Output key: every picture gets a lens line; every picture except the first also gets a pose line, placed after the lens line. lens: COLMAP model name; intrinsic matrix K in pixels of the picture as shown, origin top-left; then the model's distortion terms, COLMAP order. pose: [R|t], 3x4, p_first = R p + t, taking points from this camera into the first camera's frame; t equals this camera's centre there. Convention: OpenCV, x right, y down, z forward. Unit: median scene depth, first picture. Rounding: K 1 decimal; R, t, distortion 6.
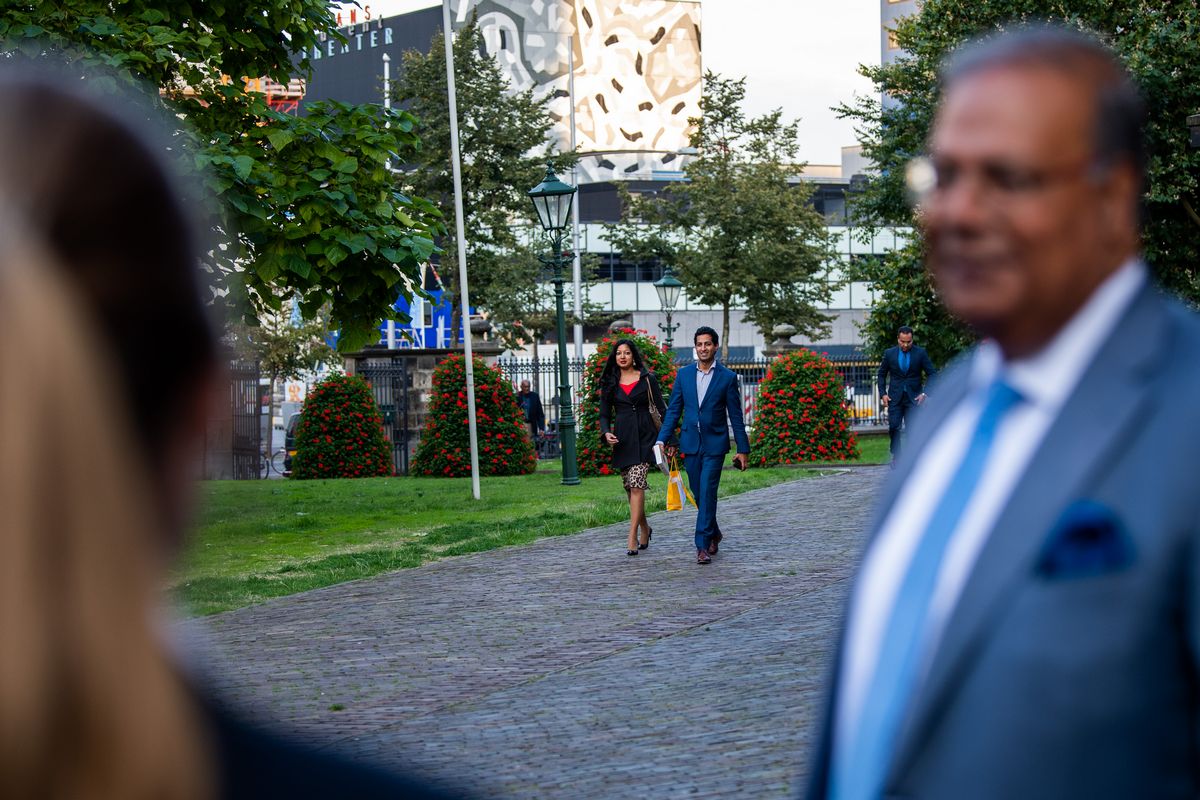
lens RADIAL K [[2592.6, 0, 600.0], [0, 2592.6, 400.0], [0, 0, 1]] dist [0.009778, -0.149886]
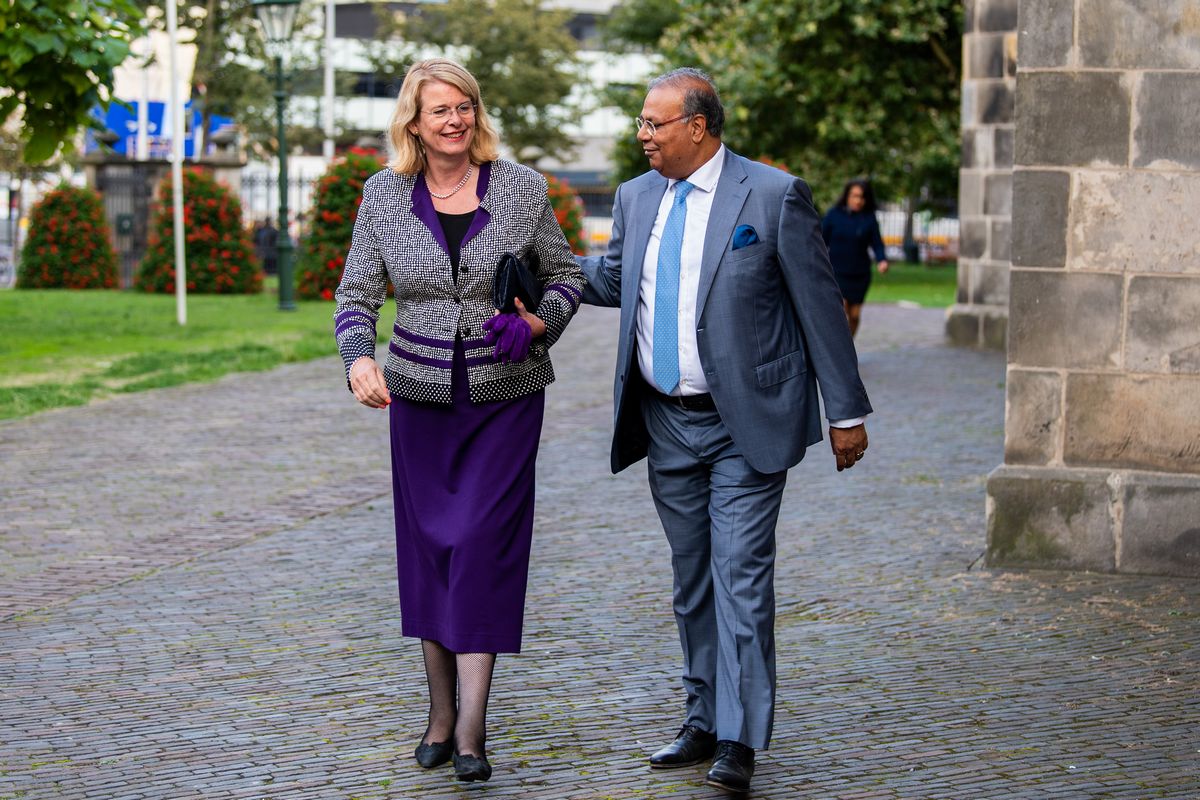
lens RADIAL K [[2486.5, 0, 600.0], [0, 2486.5, 400.0], [0, 0, 1]] dist [-0.024003, 0.284952]
pose [[0.994956, 0.030099, 0.095691, 0.021558], [-0.037025, 0.996758, 0.071439, -0.005207], [-0.093231, -0.074621, 0.992844, 0.102448]]
